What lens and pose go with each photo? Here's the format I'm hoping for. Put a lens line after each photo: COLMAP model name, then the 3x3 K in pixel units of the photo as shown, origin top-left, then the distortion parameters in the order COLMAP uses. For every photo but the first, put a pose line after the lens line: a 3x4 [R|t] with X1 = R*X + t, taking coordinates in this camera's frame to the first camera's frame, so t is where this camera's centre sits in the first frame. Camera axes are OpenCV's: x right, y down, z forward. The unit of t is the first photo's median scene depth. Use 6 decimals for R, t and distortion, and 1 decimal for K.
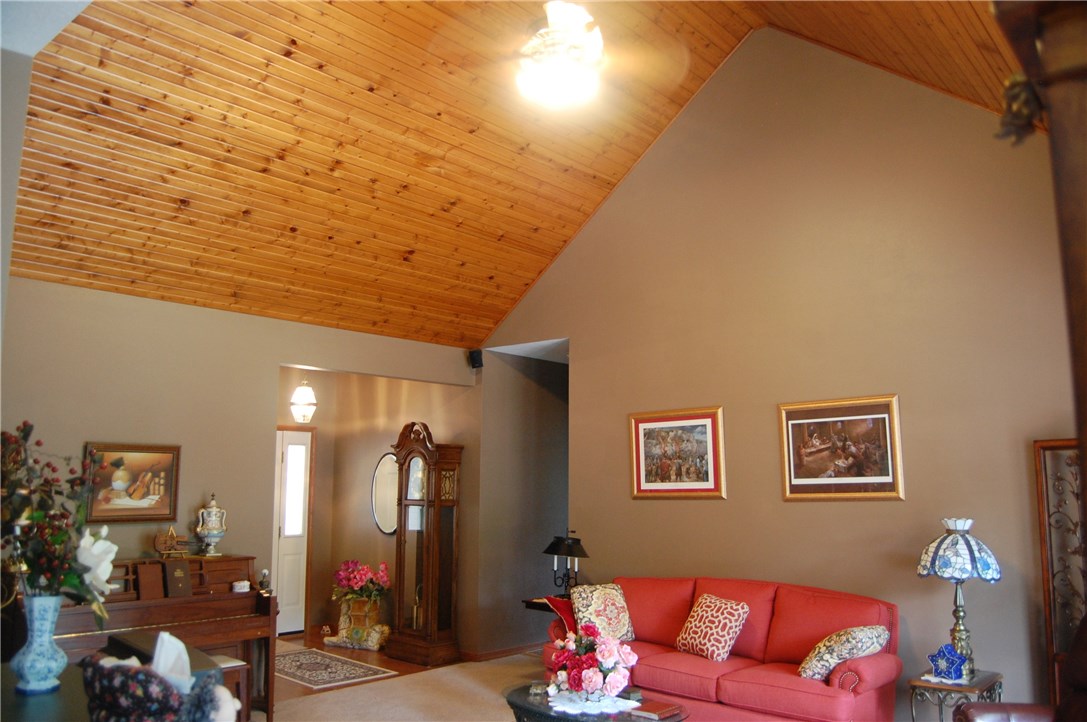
lens RADIAL K [[868.1, 0, 543.5], [0, 868.1, 361.0], [0, 0, 1]] dist [-0.084431, 0.010067]
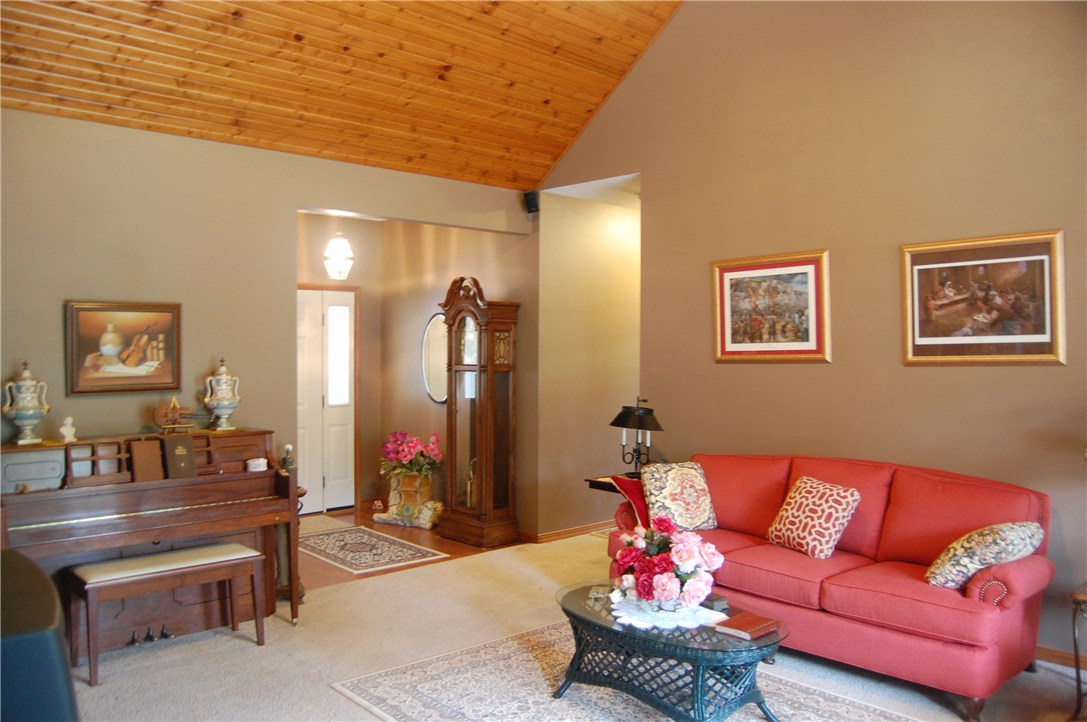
lens RADIAL K [[868.1, 0, 543.5], [0, 868.1, 361.0], [0, 0, 1]] dist [-0.084431, 0.010067]
pose [[0.996313, -0.002102, -0.085765, 0.009230], [0.015064, 0.988453, 0.150778, 0.031737], [0.084458, -0.151514, 0.984840, 0.175003]]
